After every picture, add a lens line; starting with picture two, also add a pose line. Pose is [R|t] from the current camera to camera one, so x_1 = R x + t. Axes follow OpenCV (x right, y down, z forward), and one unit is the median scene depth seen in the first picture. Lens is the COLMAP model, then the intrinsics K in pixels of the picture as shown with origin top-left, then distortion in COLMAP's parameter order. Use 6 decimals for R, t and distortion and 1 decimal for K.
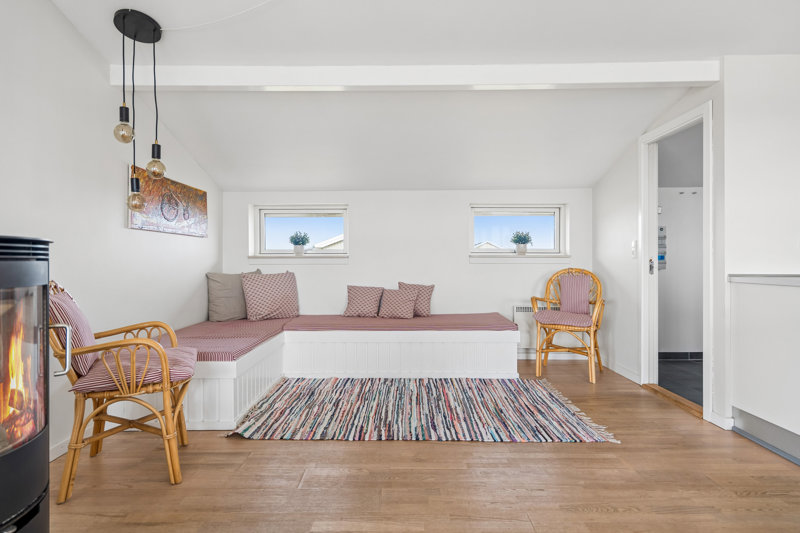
lens RADIAL K [[483.0, 0, 400.5], [0, 483.0, 263.6], [0, 0, 1]] dist [0.002174, 0.002040]
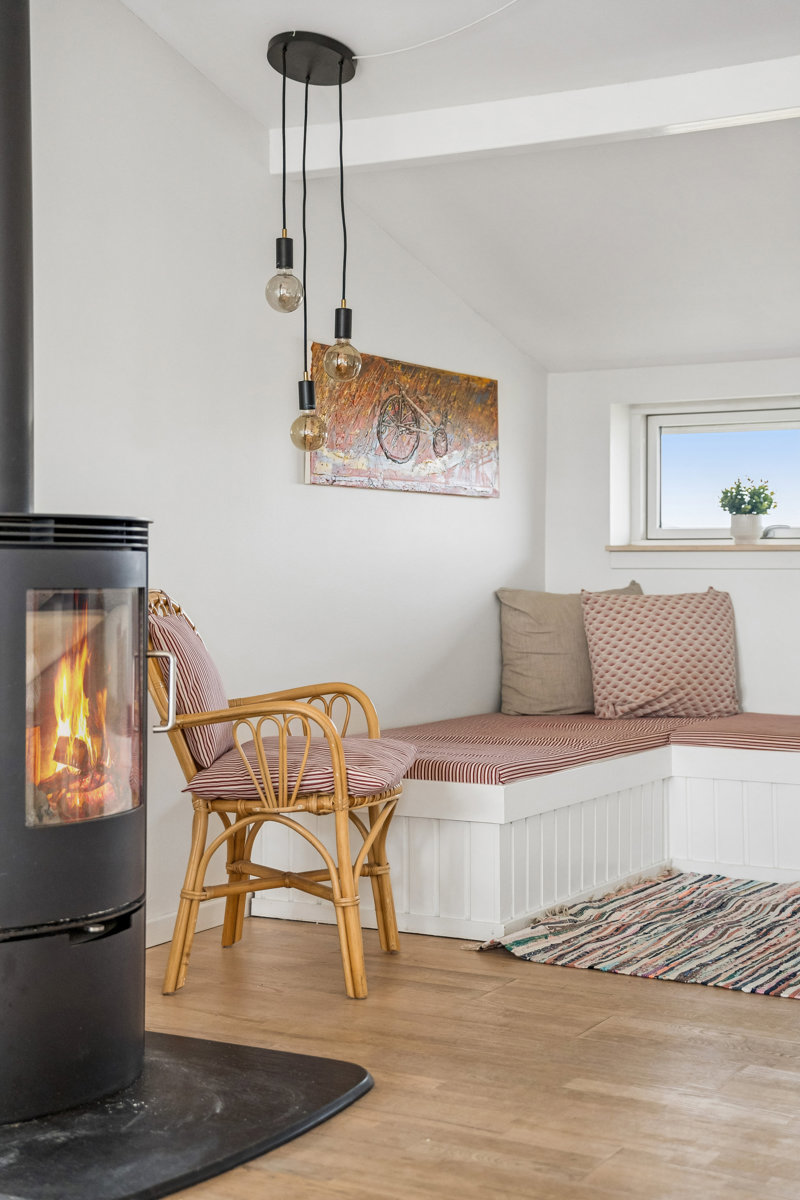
lens RADIAL K [[1802.7, 0, 400.0], [0, 1802.7, 600.0], [0, 0, 1]] dist [0.123521, 0.040347]
pose [[0.871900, 0.014282, -0.489475, 0.408271], [-0.007903, 0.999855, 0.015096, 0.010997], [0.489620, -0.009294, 0.871886, -0.511332]]
